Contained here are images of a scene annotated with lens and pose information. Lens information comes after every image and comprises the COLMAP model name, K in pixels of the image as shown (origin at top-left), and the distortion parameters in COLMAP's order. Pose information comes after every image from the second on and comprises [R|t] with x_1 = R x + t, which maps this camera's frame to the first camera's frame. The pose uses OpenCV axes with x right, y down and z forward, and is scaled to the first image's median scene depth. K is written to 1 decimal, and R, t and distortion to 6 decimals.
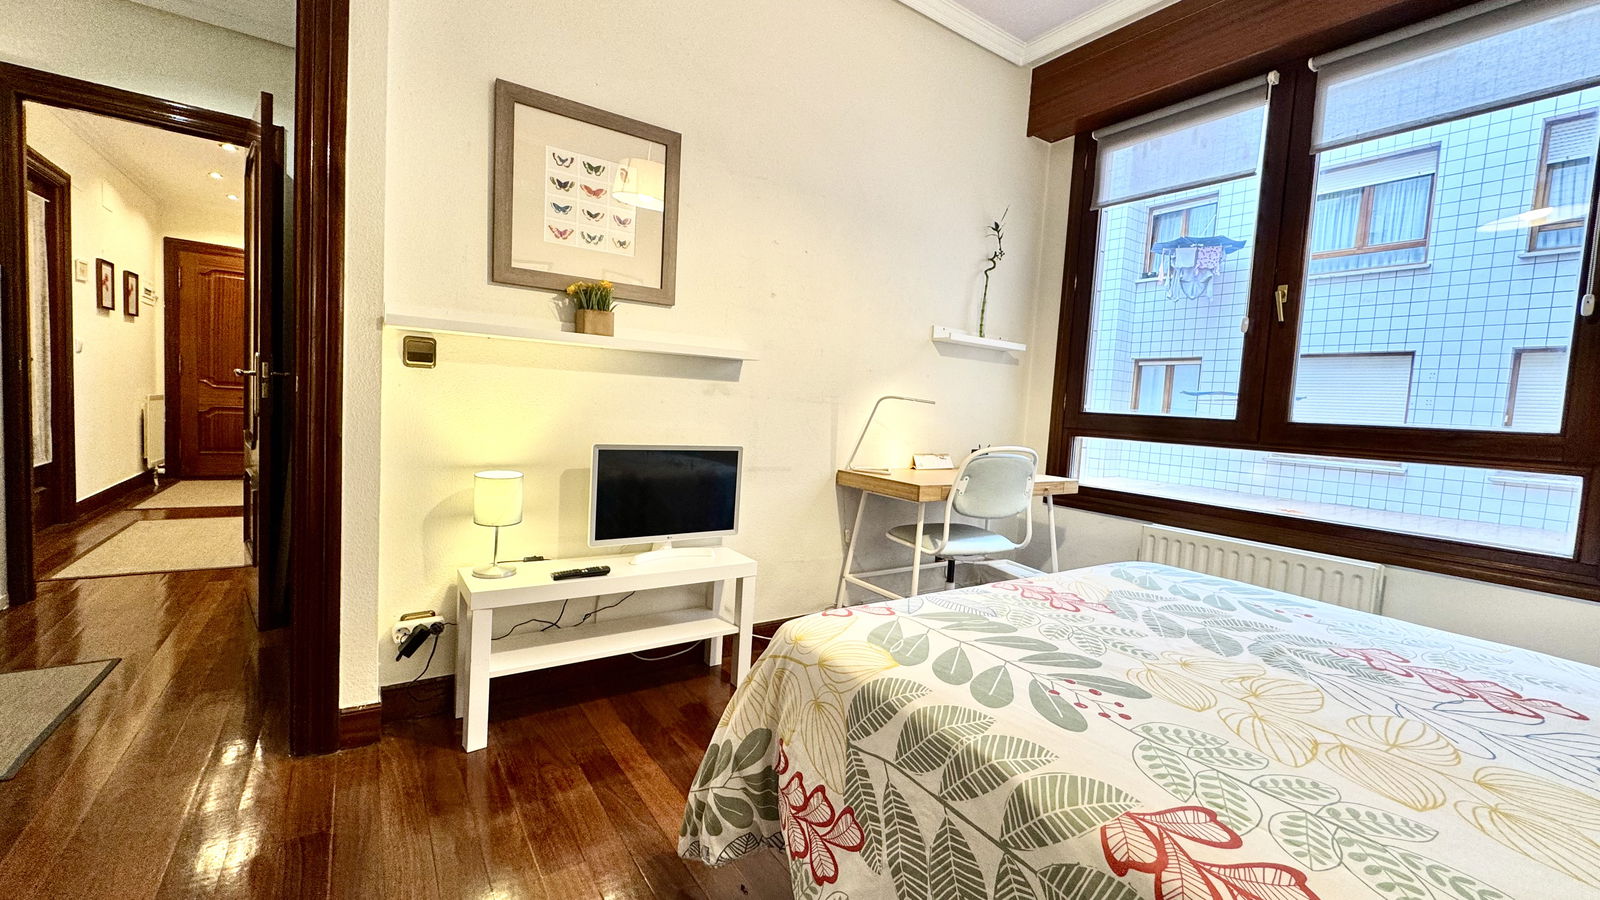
lens RADIAL K [[636.8, 0, 798.4], [0, 636.8, 448.5], [0, 0, 1]] dist [-0.003872, 0.000297]
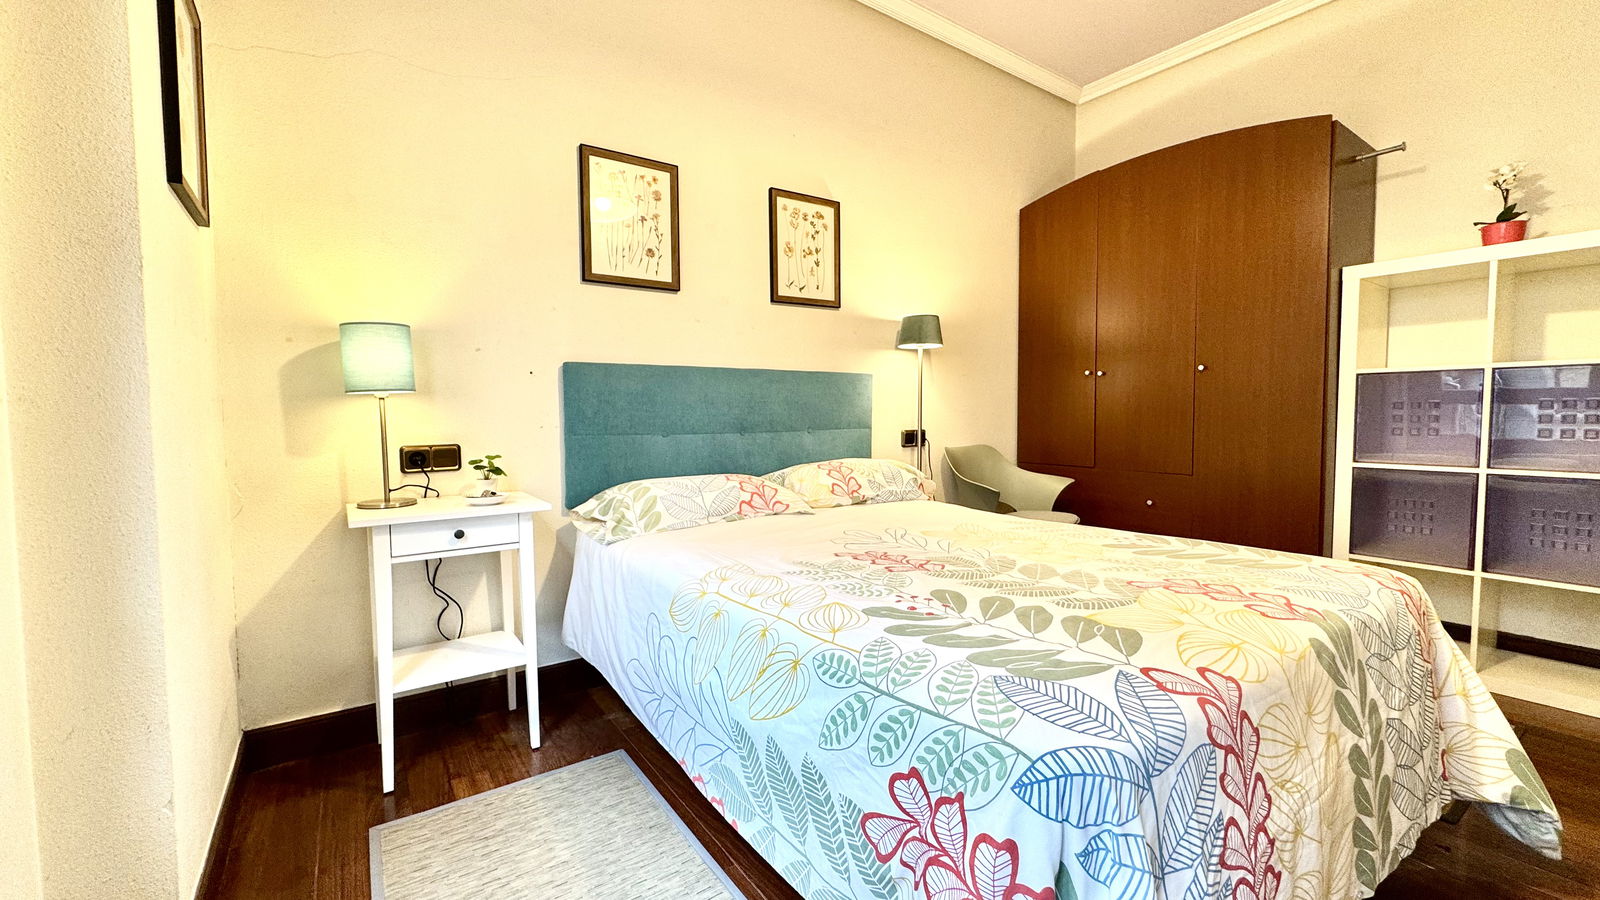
lens RADIAL K [[636.8, 0, 798.7], [0, 636.8, 450.0], [0, 0, 1]] dist [-0.003872, 0.000297]
pose [[-0.998373, -0.054469, -0.016844, 0.714868], [-0.056123, 0.990929, 0.122108, -0.019242], [0.010040, 0.122854, -0.992374, 1.348460]]
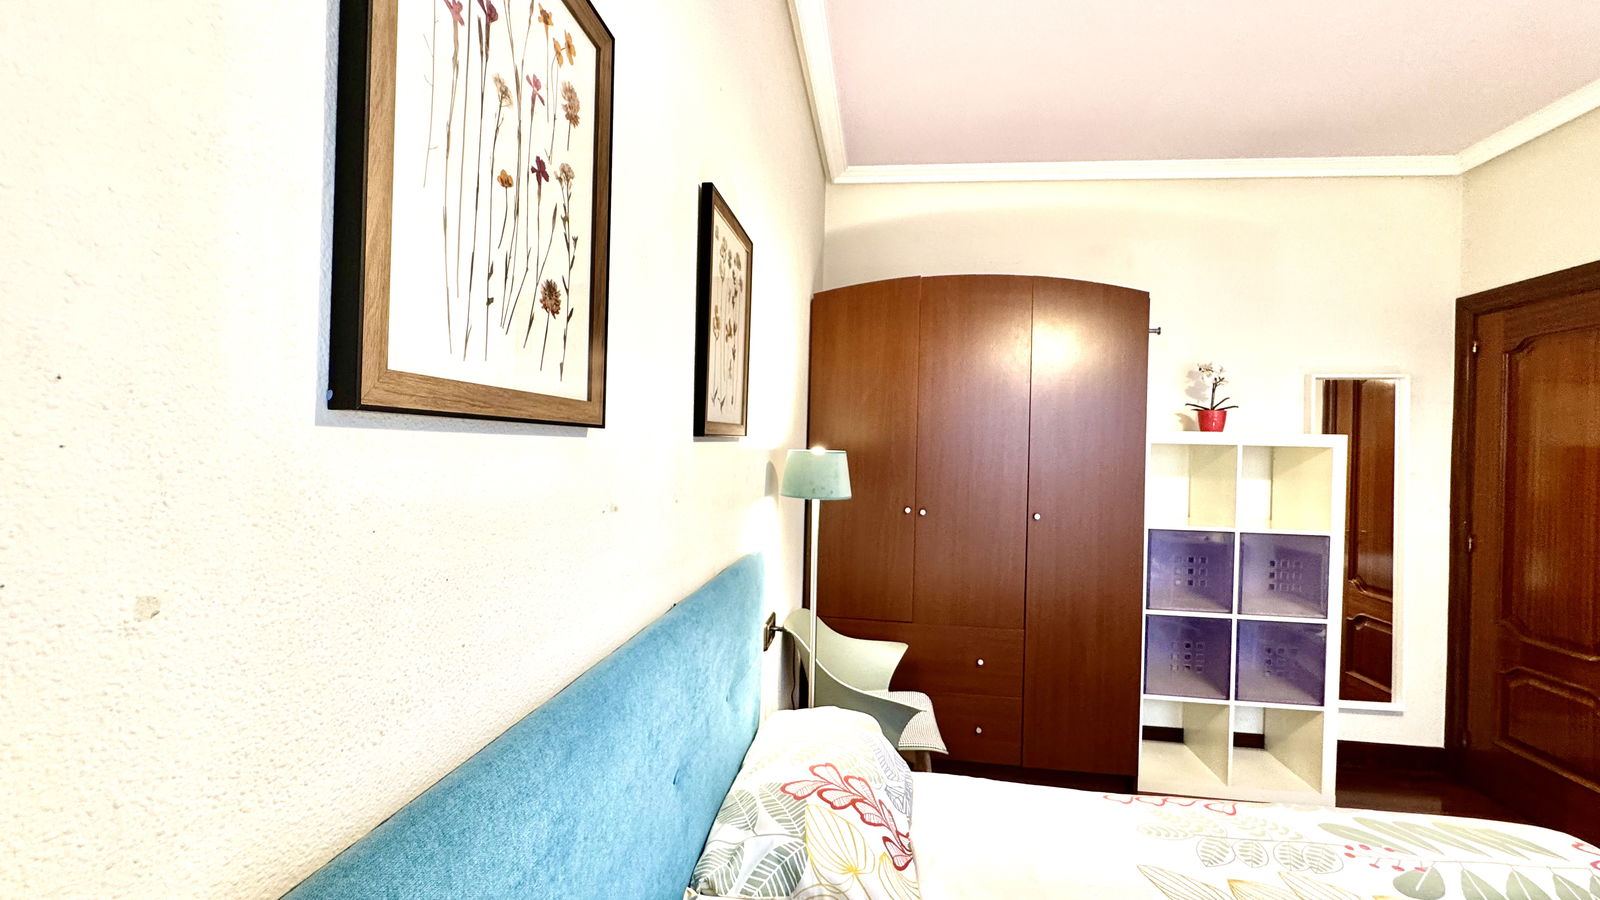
lens RADIAL K [[636.8, 0, 800.7], [0, 636.8, 448.5], [0, 0, 1]] dist [-0.003872, 0.000297]
pose [[-0.663584, -0.079064, -0.743912, 1.143179], [-0.115765, 0.993274, -0.002302, -0.160318], [0.739091, 0.084591, -0.668273, 0.442445]]
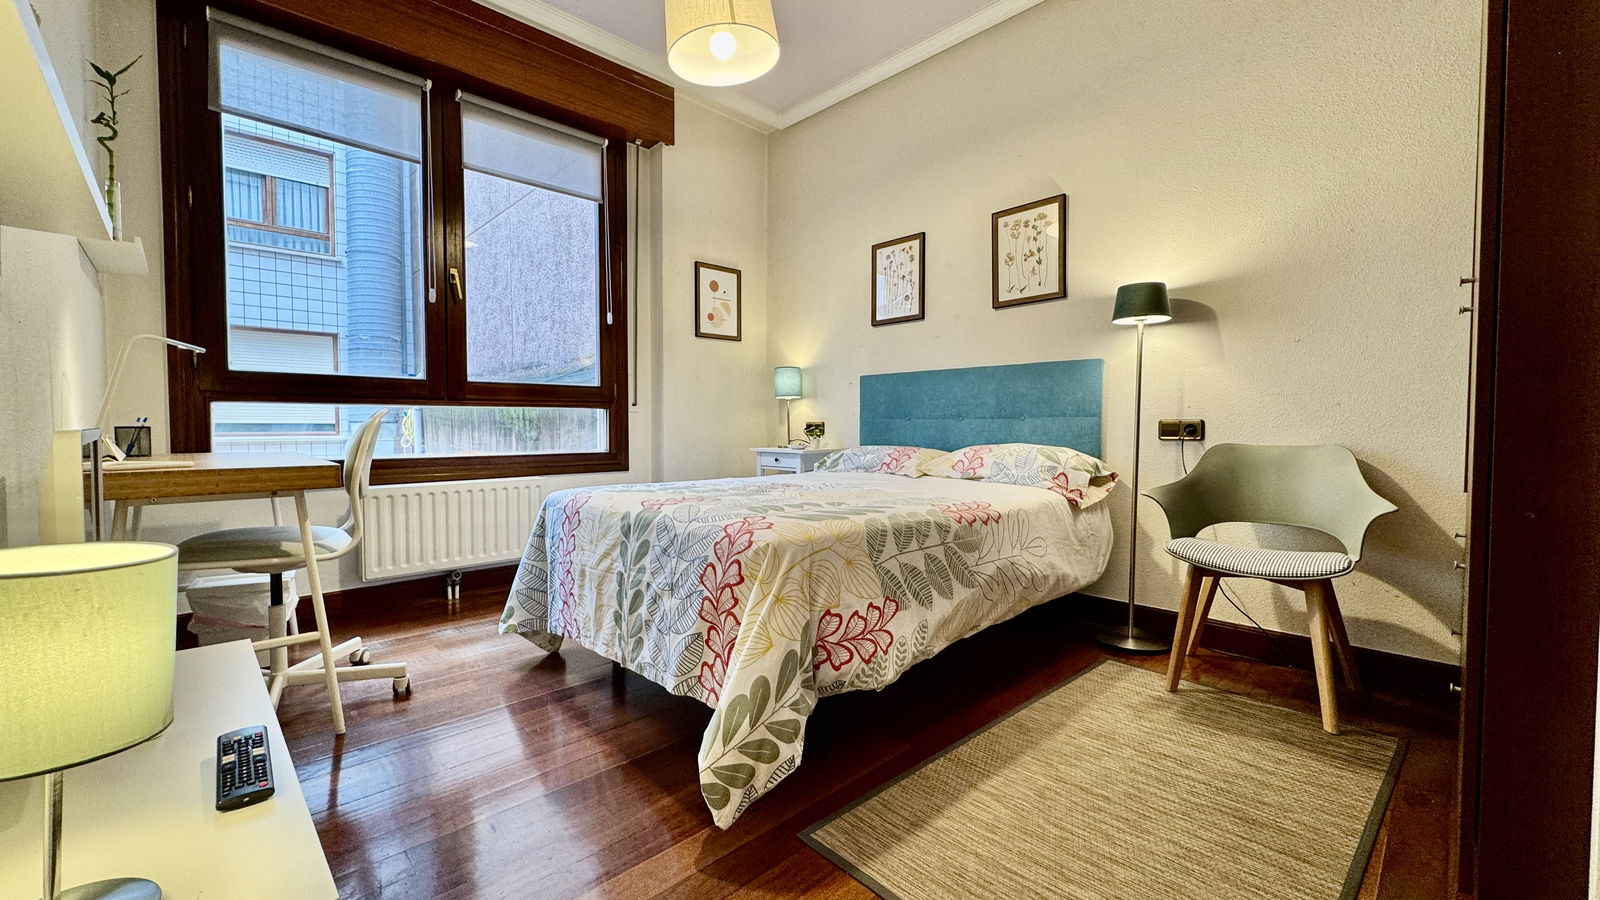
lens RADIAL K [[636.8, 0, 798.9], [0, 636.8, 448.4], [0, 0, 1]] dist [-0.003872, 0.000297]
pose [[-0.160815, -0.099067, 0.982000, -0.752711], [0.053627, 0.992603, 0.108918, -0.014848], [-0.985527, 0.070178, -0.154313, 0.725819]]
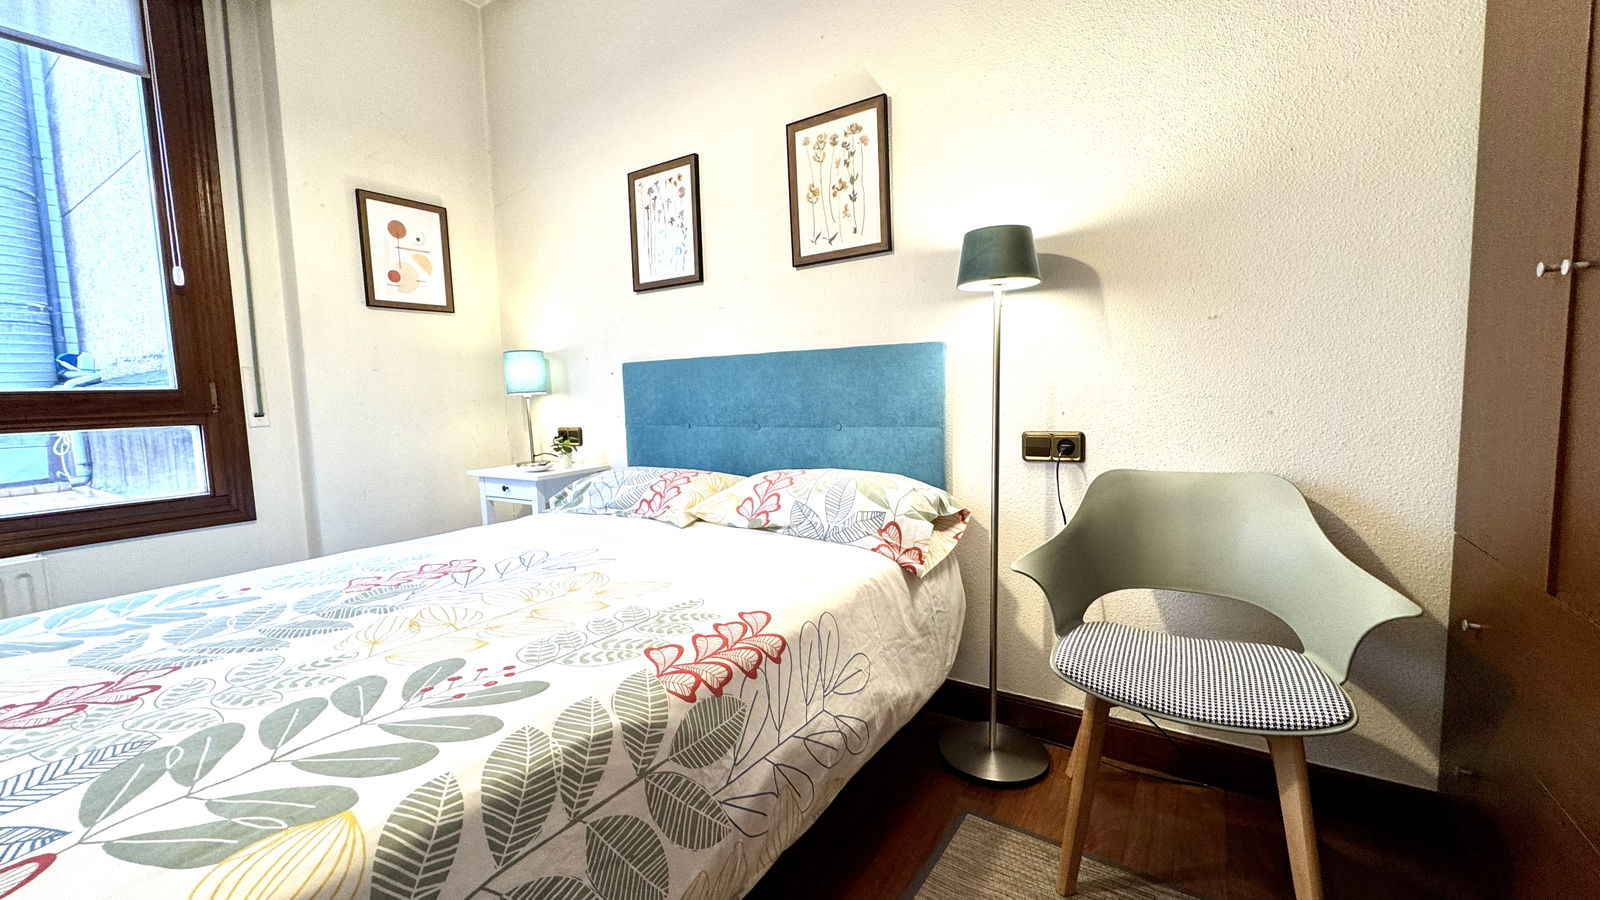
lens RADIAL K [[636.8, 0, 799.5], [0, 636.8, 448.7], [0, 0, 1]] dist [-0.003872, 0.000297]
pose [[-0.388629, -0.134678, 0.911498, -0.277651], [0.064433, 0.982866, 0.172694, -0.043714], [-0.919139, 0.125845, -0.373293, 0.415661]]
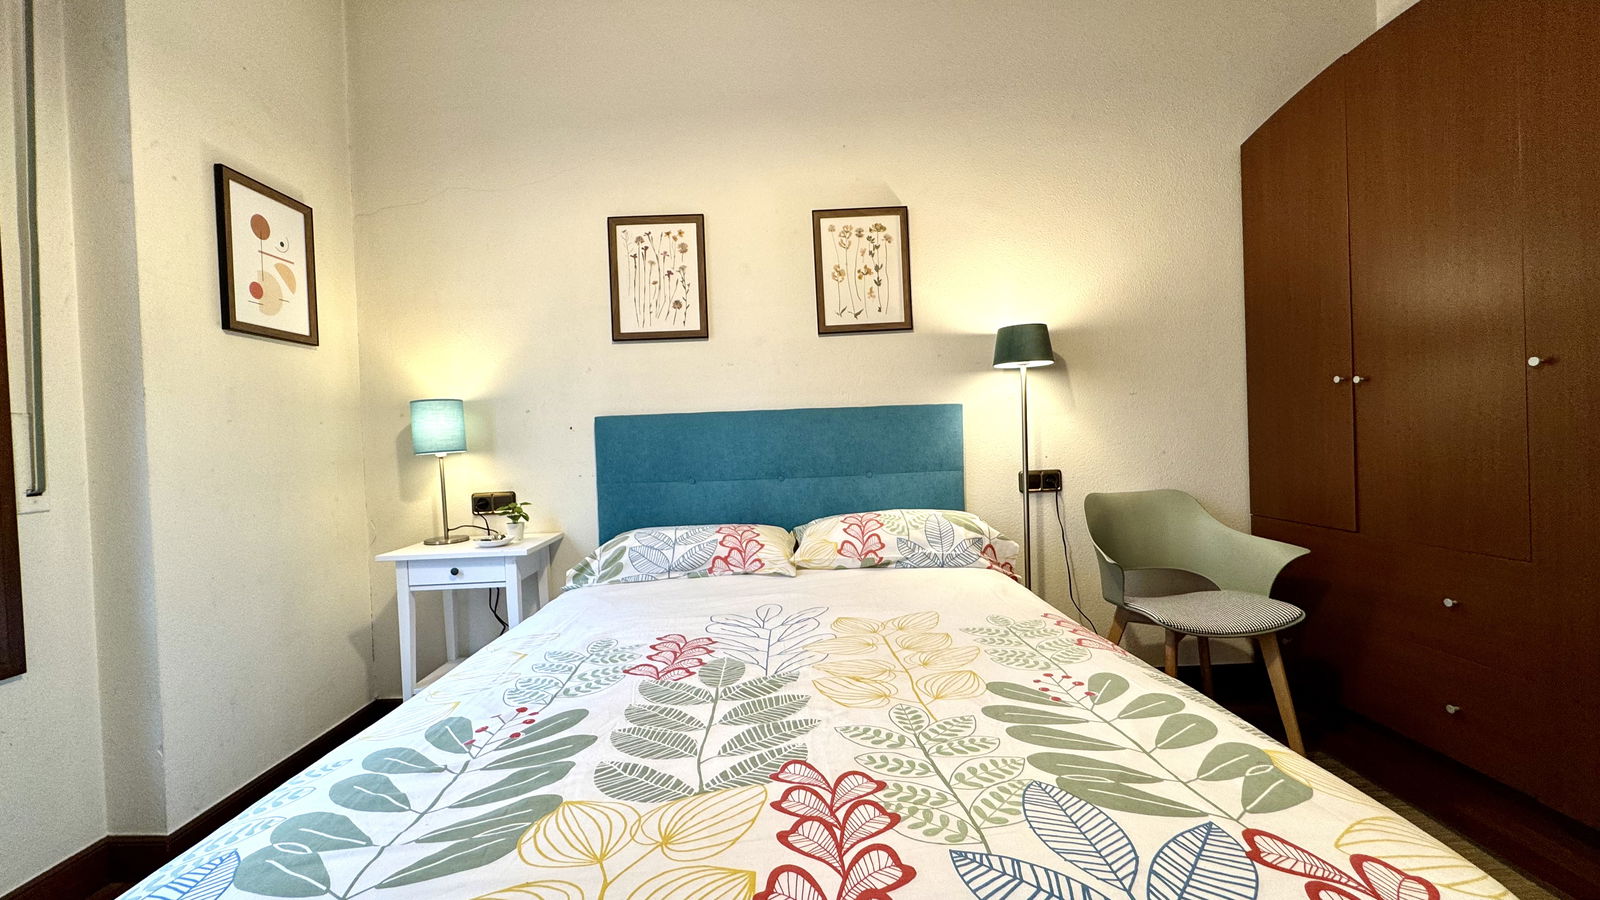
lens RADIAL K [[636.8, 0, 799.0], [0, 636.8, 448.2], [0, 0, 1]] dist [-0.003872, 0.000297]
pose [[-0.837358, -0.040427, 0.545158, 0.120581], [0.020690, 0.994203, 0.105507, -0.073467], [-0.546263, 0.099627, -0.831668, 1.036541]]
